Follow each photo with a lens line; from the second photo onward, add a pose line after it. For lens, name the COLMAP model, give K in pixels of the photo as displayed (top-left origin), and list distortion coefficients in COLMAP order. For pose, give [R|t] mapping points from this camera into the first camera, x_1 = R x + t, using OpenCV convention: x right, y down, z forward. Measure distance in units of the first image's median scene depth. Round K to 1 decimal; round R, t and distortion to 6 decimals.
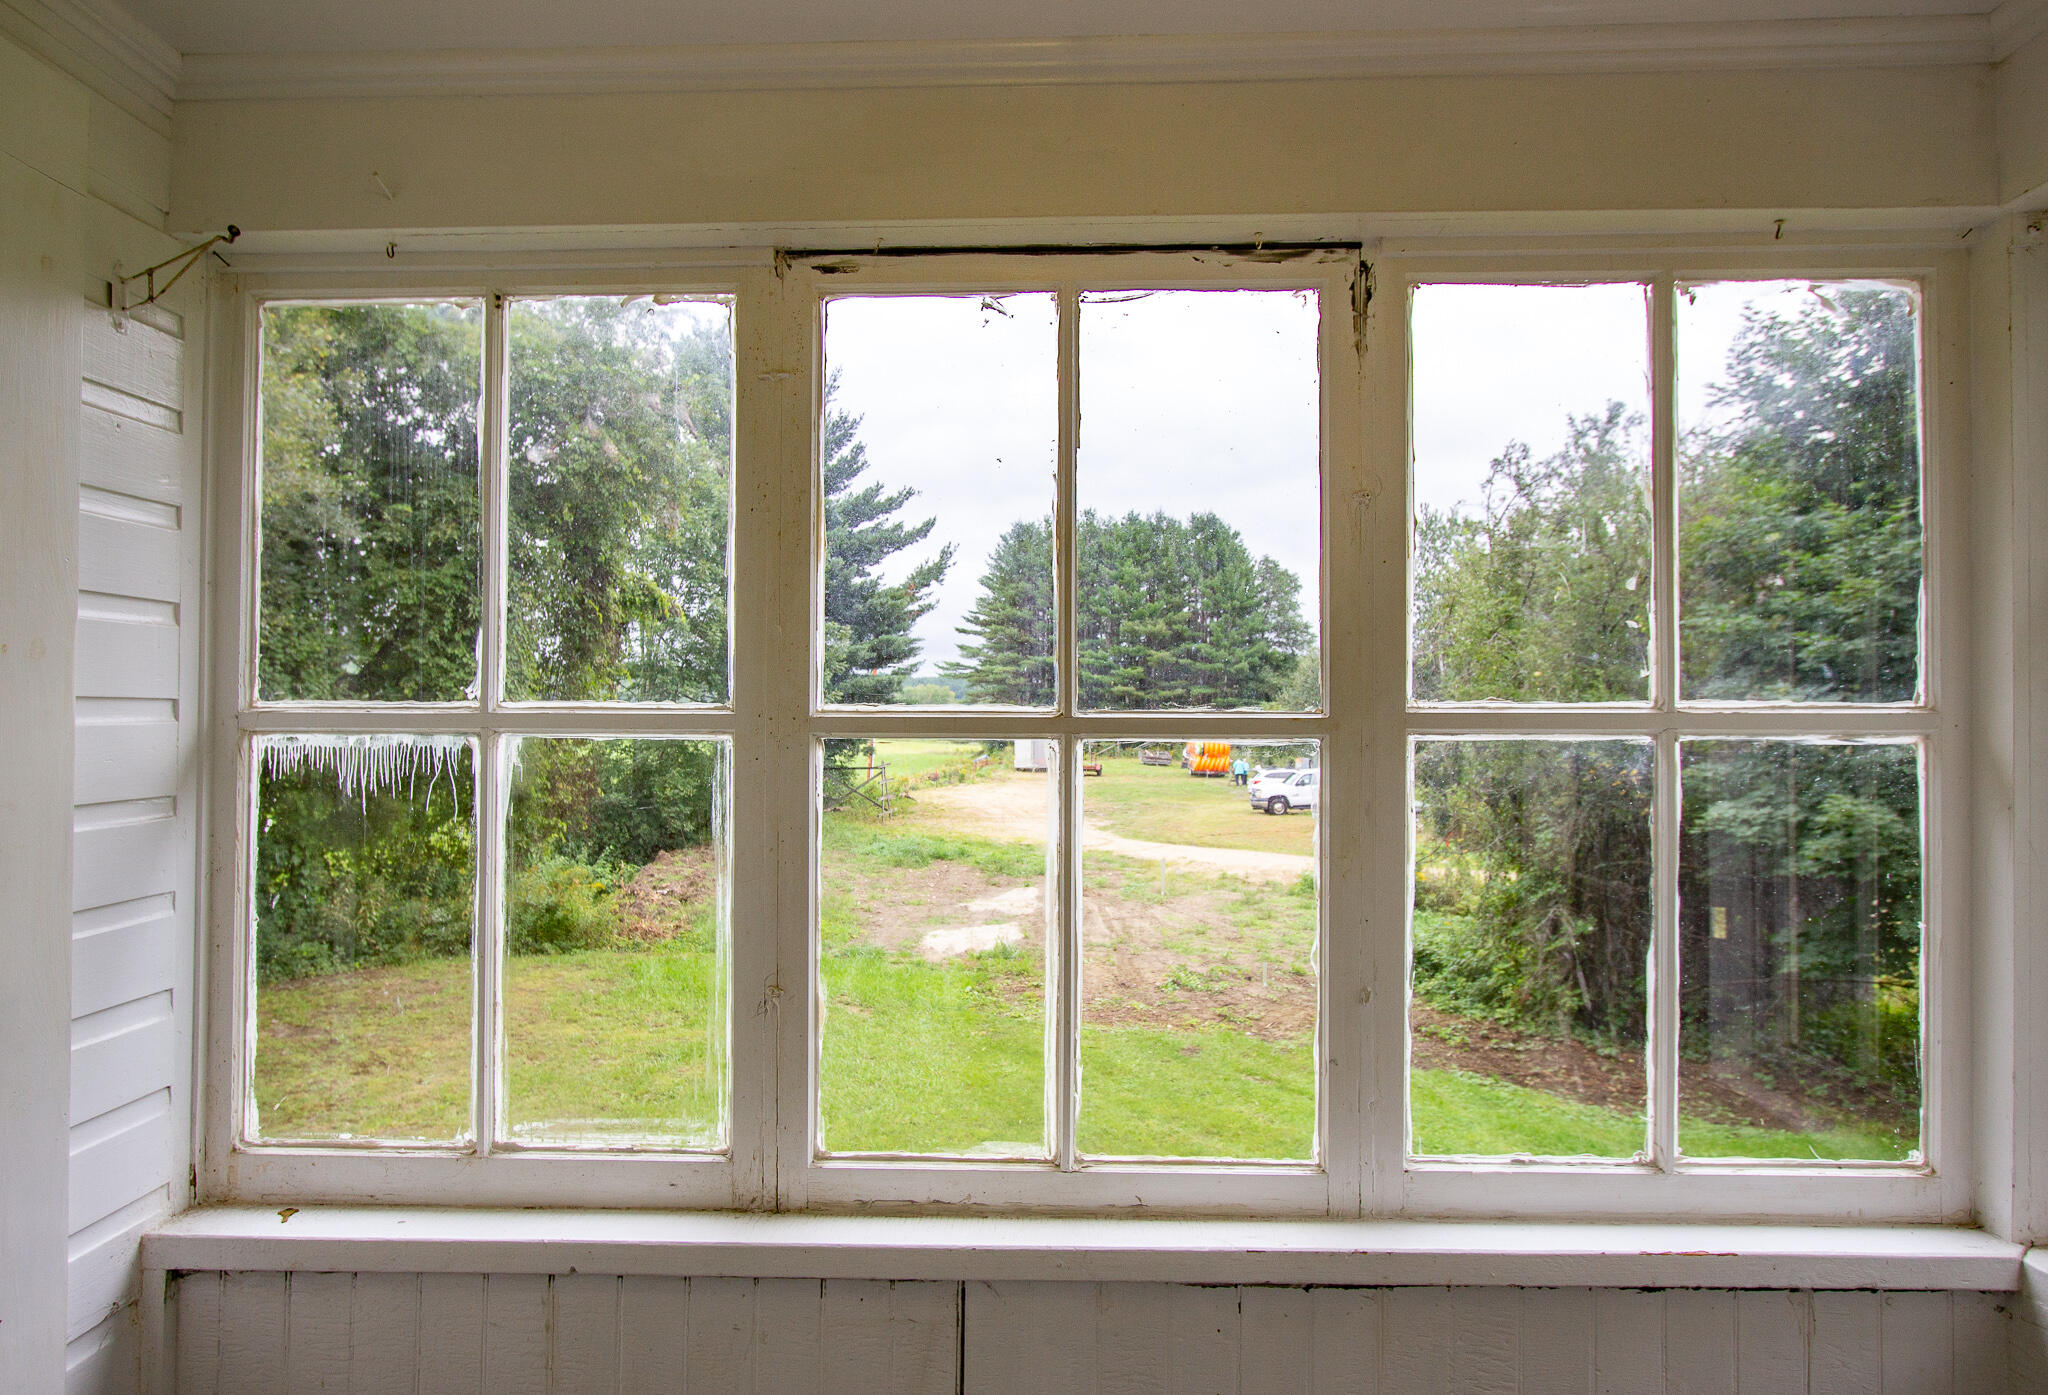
lens RADIAL K [[1257.7, 0, 1024.0], [0, 1257.7, 697.5], [0, 0, 1]] dist [0.001284, 0.002131]
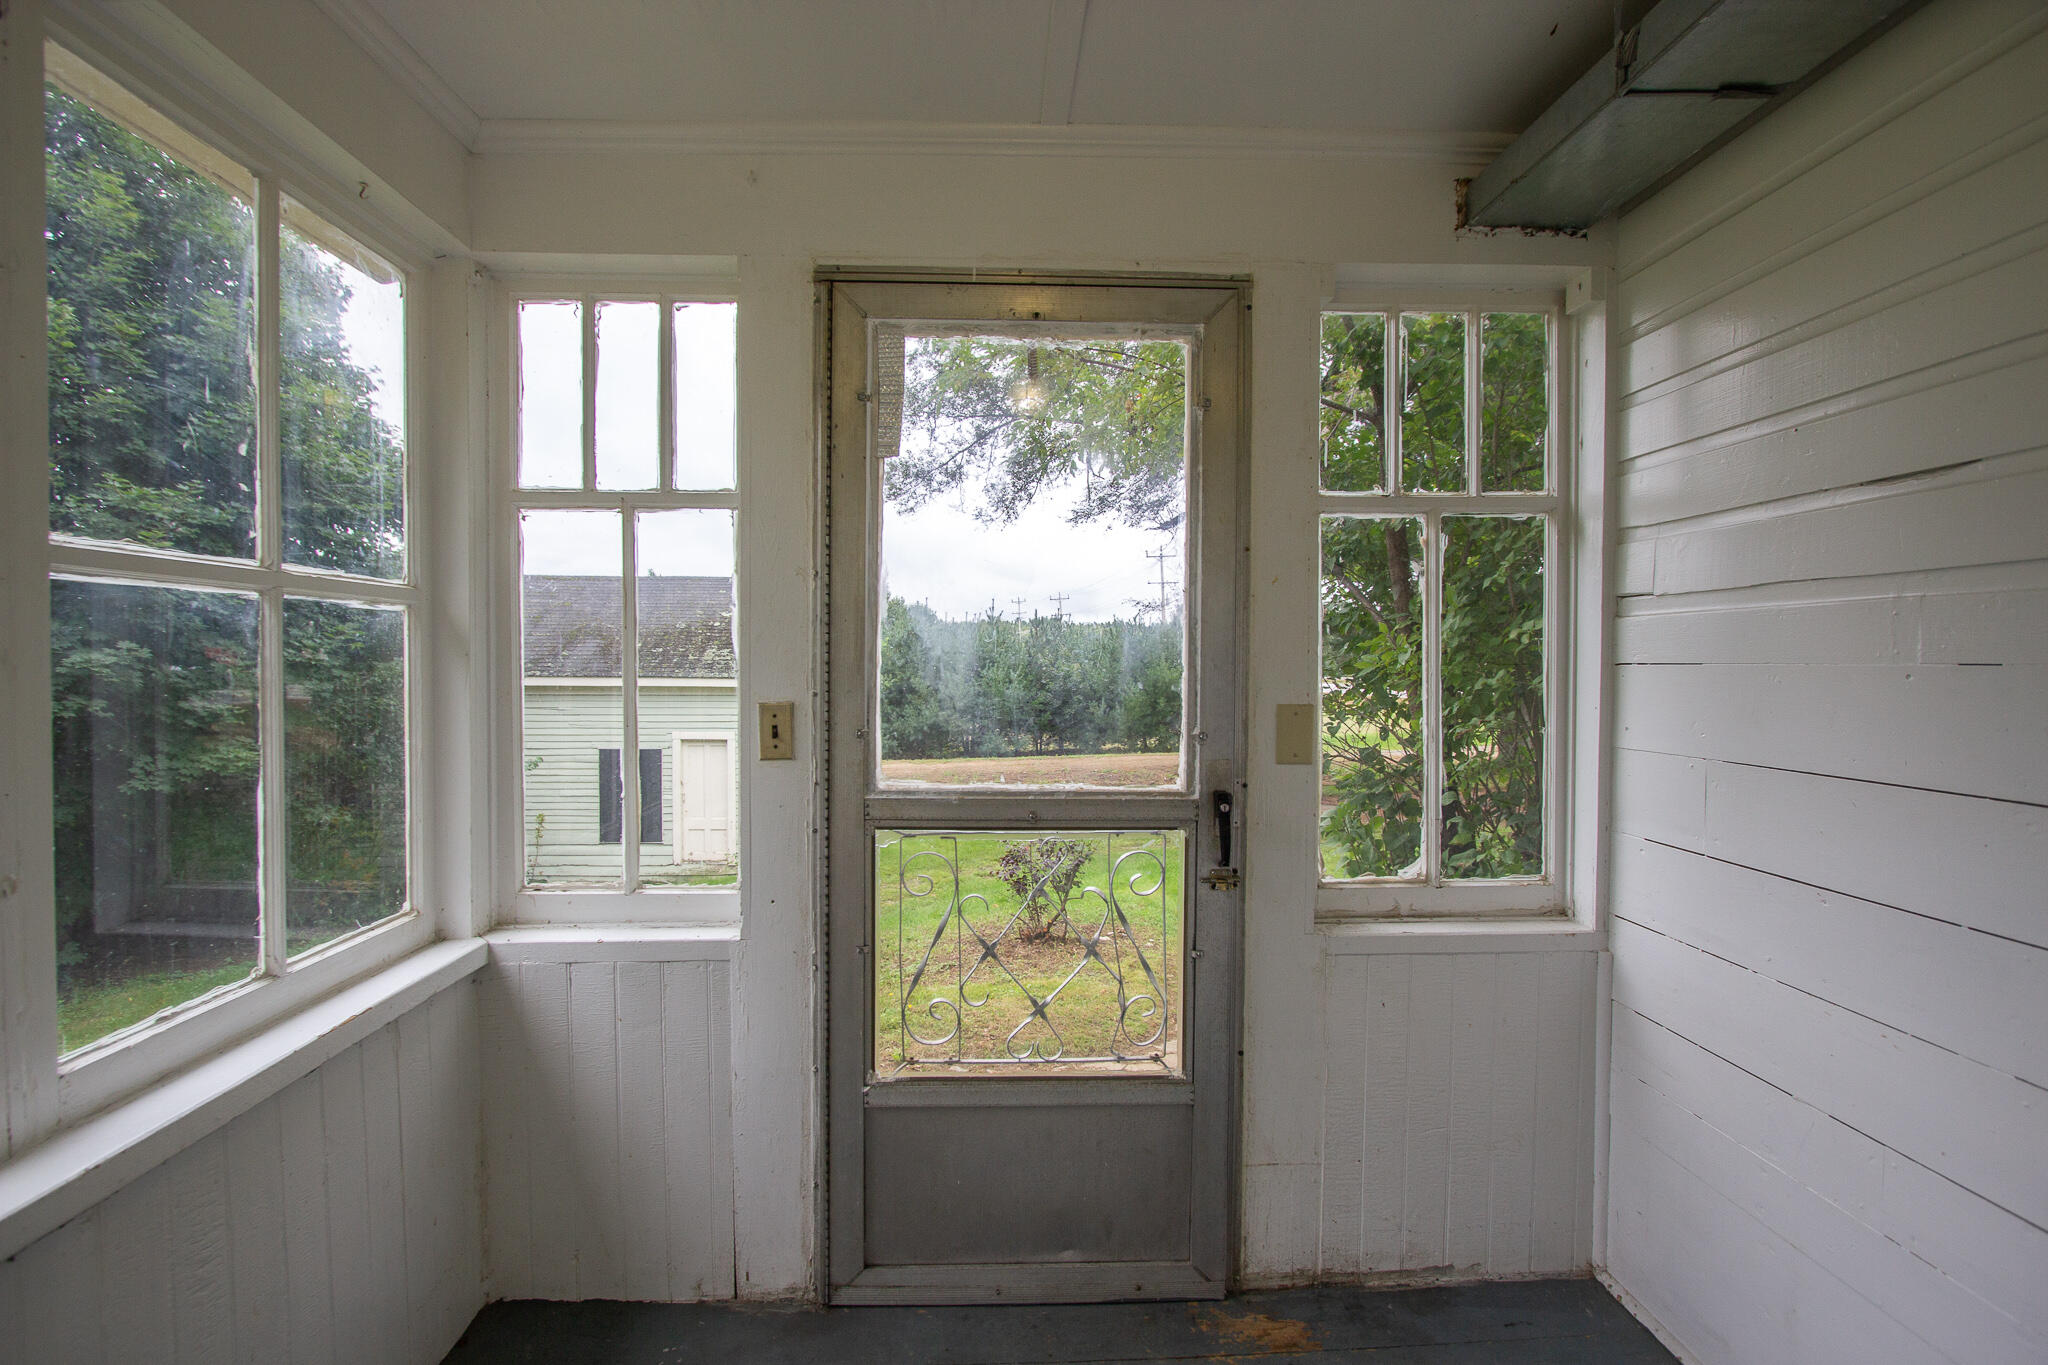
lens RADIAL K [[948.5, 0, 1024.0], [0, 948.5, 682.5], [0, 0, 1]] dist [0.001824, 0.000121]
pose [[-0.062328, -0.024687, 0.997750, -0.377885], [-0.020814, 0.999509, 0.023431, 0.076760], [-0.997839, -0.019307, -0.062811, 0.384350]]
